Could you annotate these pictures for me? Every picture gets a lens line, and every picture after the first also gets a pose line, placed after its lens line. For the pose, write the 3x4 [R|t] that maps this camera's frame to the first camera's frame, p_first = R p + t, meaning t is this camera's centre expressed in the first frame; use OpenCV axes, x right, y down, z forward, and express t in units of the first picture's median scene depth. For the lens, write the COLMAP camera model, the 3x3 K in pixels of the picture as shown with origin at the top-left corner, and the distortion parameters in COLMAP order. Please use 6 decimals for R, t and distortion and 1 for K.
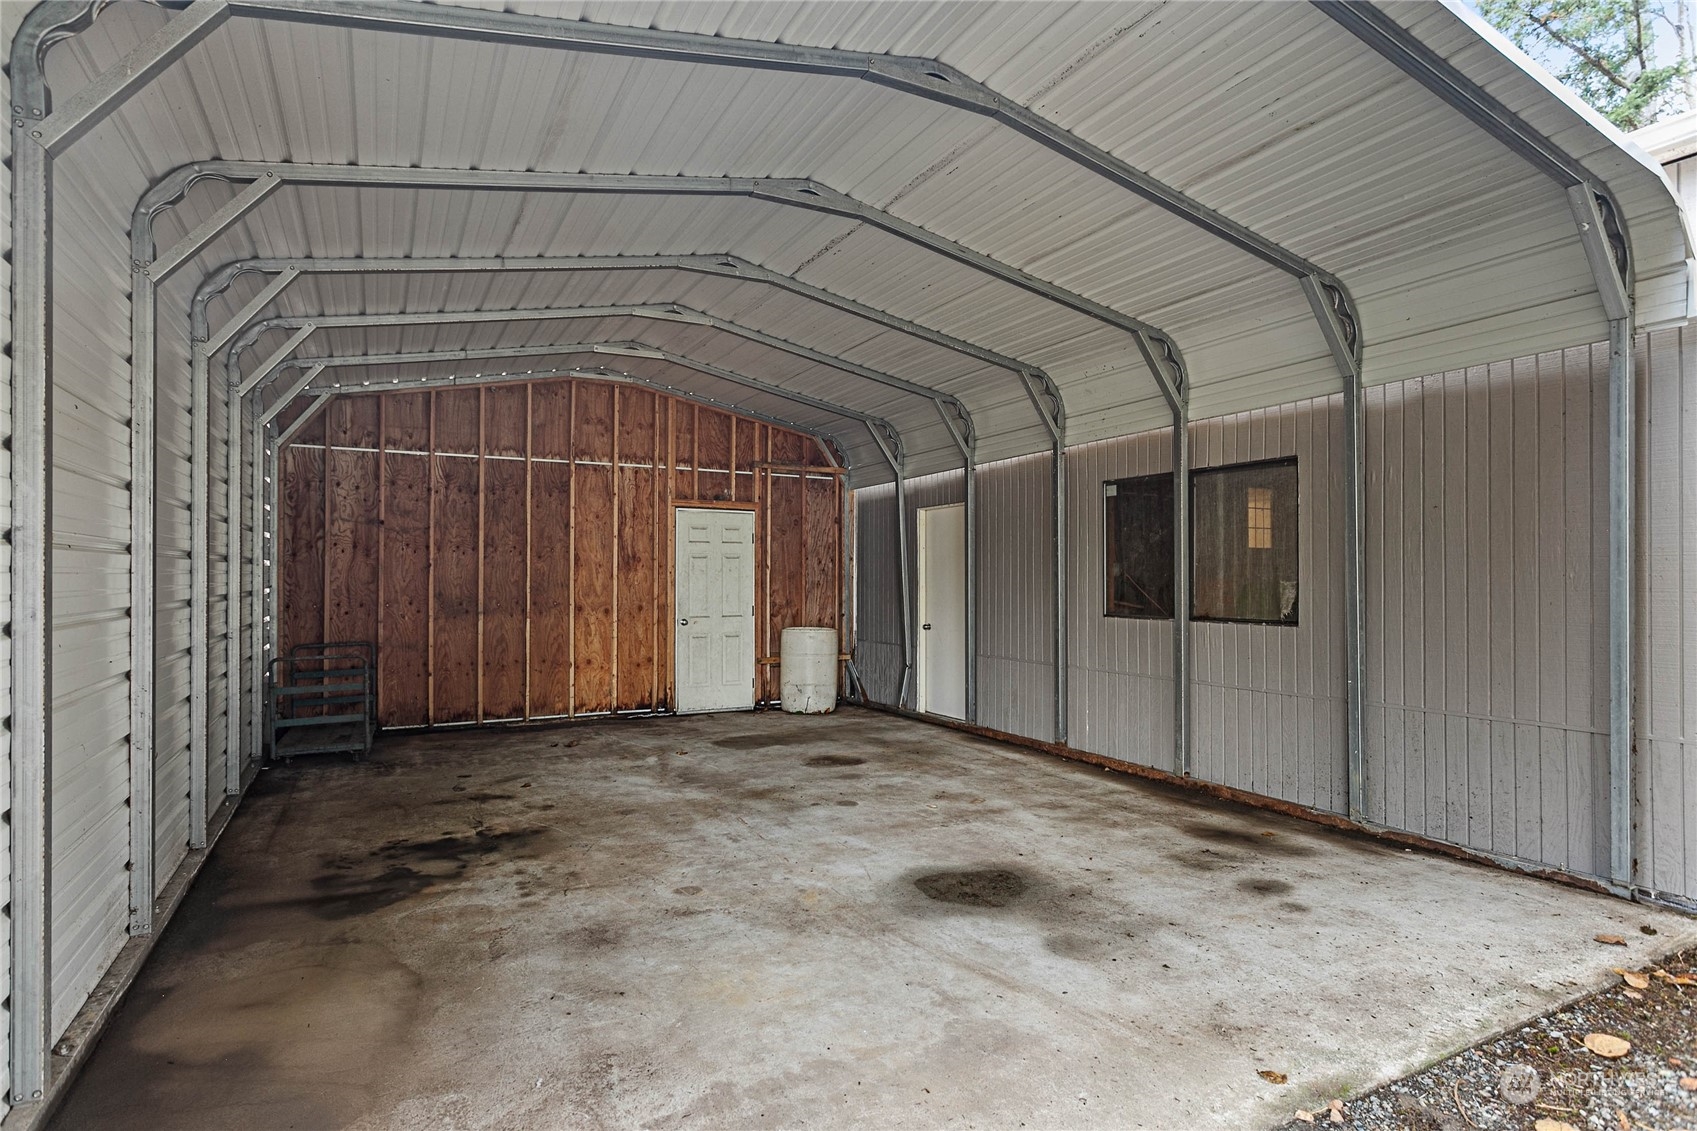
lens RADIAL K [[942.8, 0, 850.9], [0, 942.8, 569.5], [0, 0, 1]] dist [-0.001170, -0.000088]
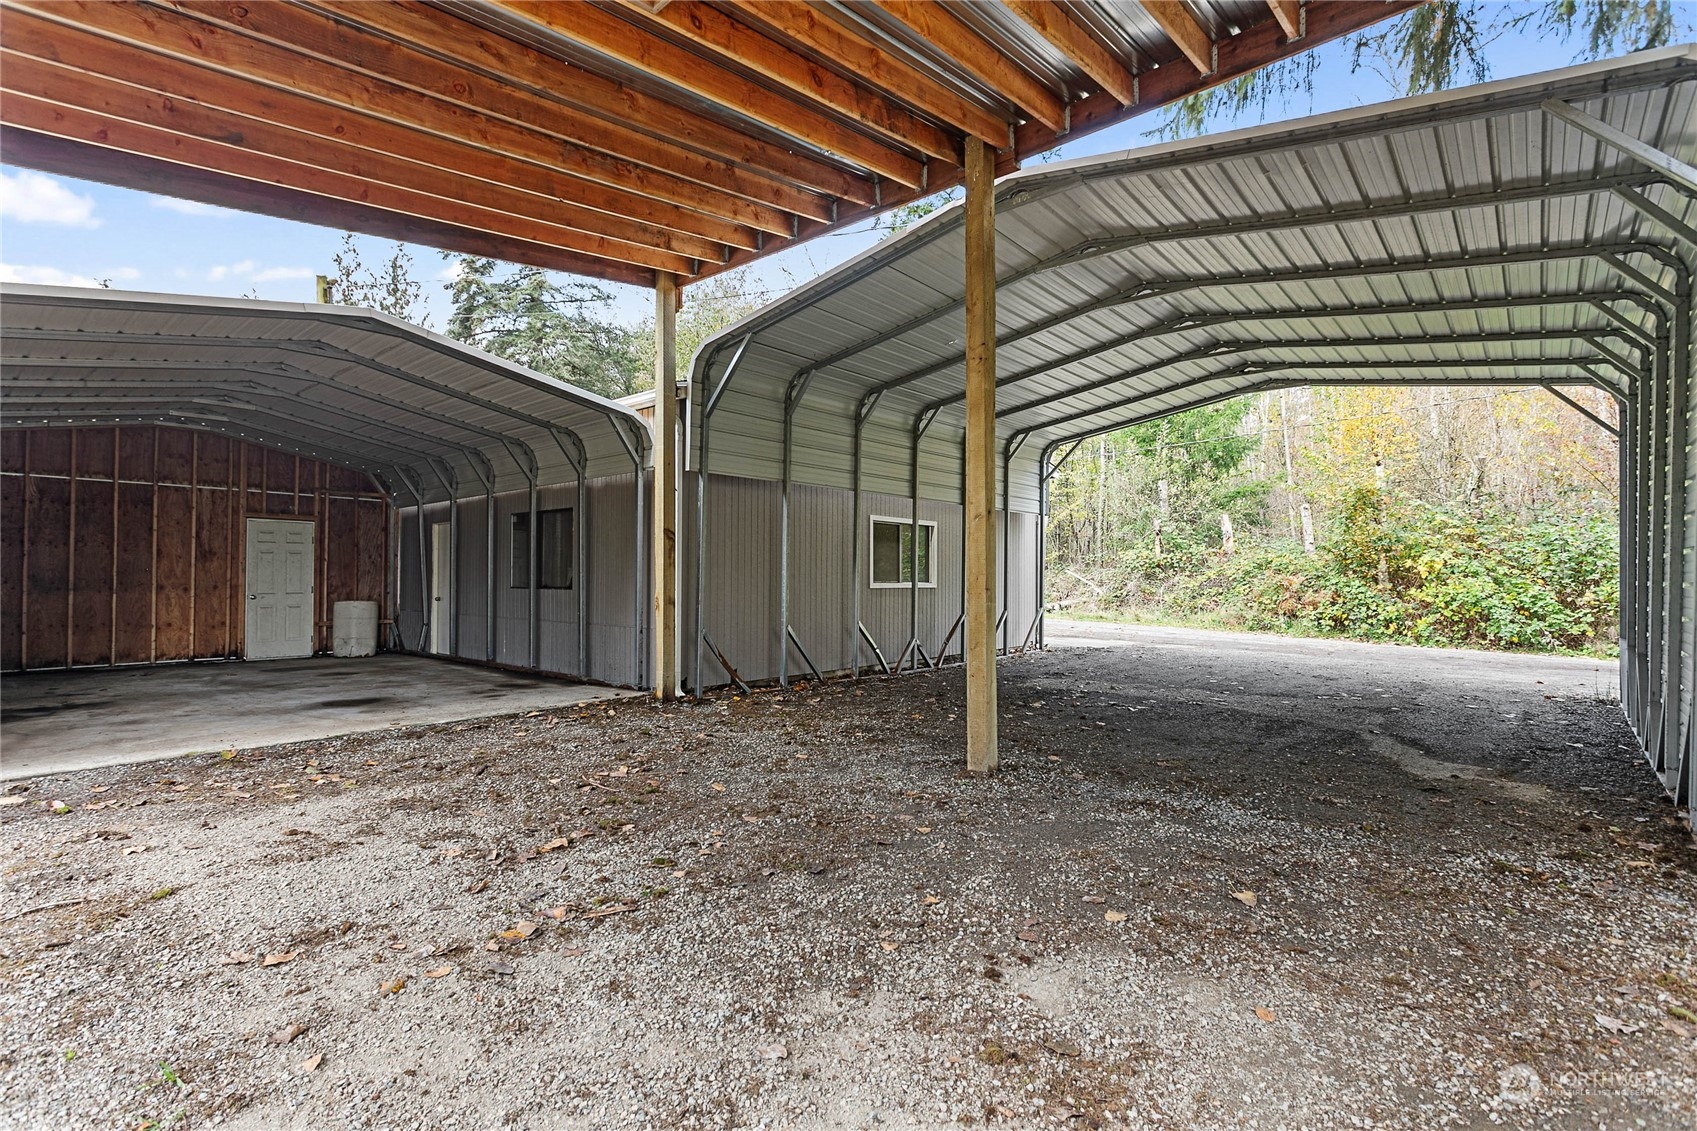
lens RADIAL K [[804.9, 0, 843.3], [0, 804.9, 567.2], [0, 0, 1]] dist [0.003167, 0.000171]
pose [[0.928470, 0.008102, 0.371319, 0.209199], [-0.007574, 0.999967, -0.002882, 0.006642], [-0.371330, -0.000137, 0.928501, -0.497882]]
